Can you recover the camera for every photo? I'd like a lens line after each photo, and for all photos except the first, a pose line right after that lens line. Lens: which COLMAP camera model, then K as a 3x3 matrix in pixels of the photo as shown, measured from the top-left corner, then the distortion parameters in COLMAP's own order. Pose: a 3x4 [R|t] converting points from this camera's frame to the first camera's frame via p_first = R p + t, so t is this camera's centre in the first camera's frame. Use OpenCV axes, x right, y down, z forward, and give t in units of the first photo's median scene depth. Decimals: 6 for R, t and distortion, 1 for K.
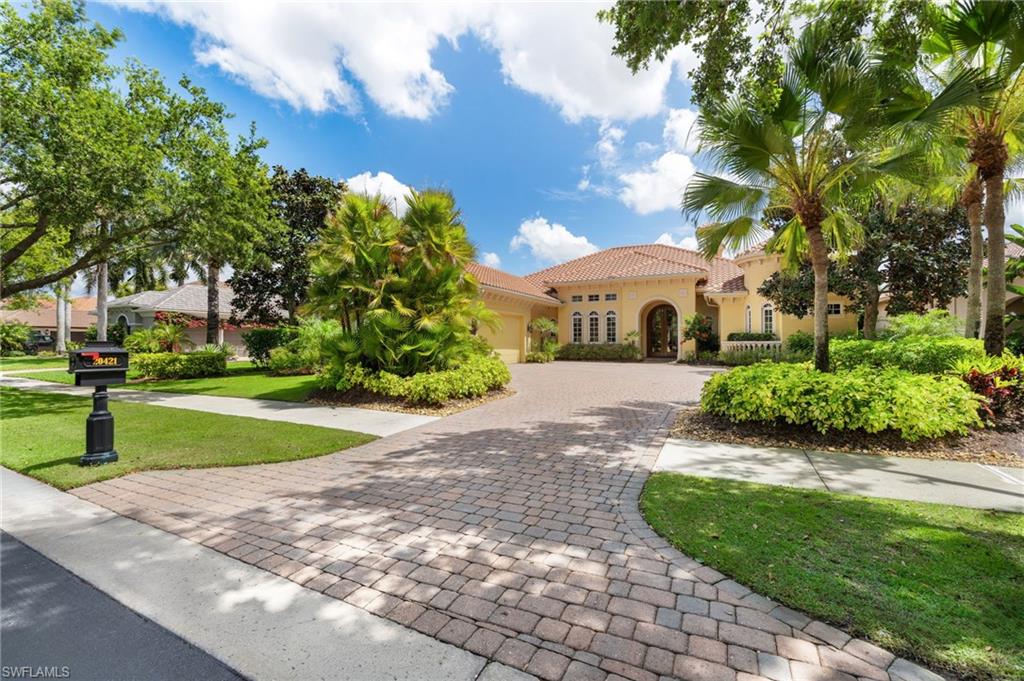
lens RADIAL K [[457.6, 0, 511.3], [0, 457.6, 340.6], [0, 0, 1]] dist [-0.000555, -0.000140]
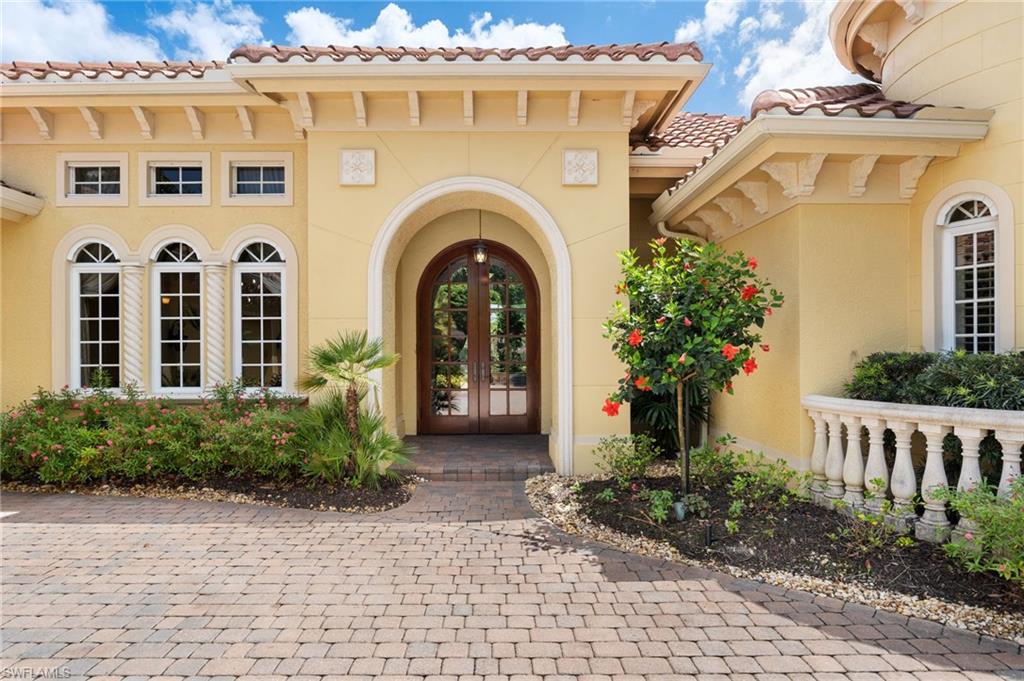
lens RADIAL K [[457.6, 0, 512.7], [0, 457.6, 342.4], [0, 0, 1]] dist [-0.000555, -0.000140]
pose [[0.888244, 0.001119, 0.459370, 0.223835], [-0.001235, 0.999999, -0.000047, -0.018397], [-0.459369, -0.000526, 0.888245, 0.751067]]
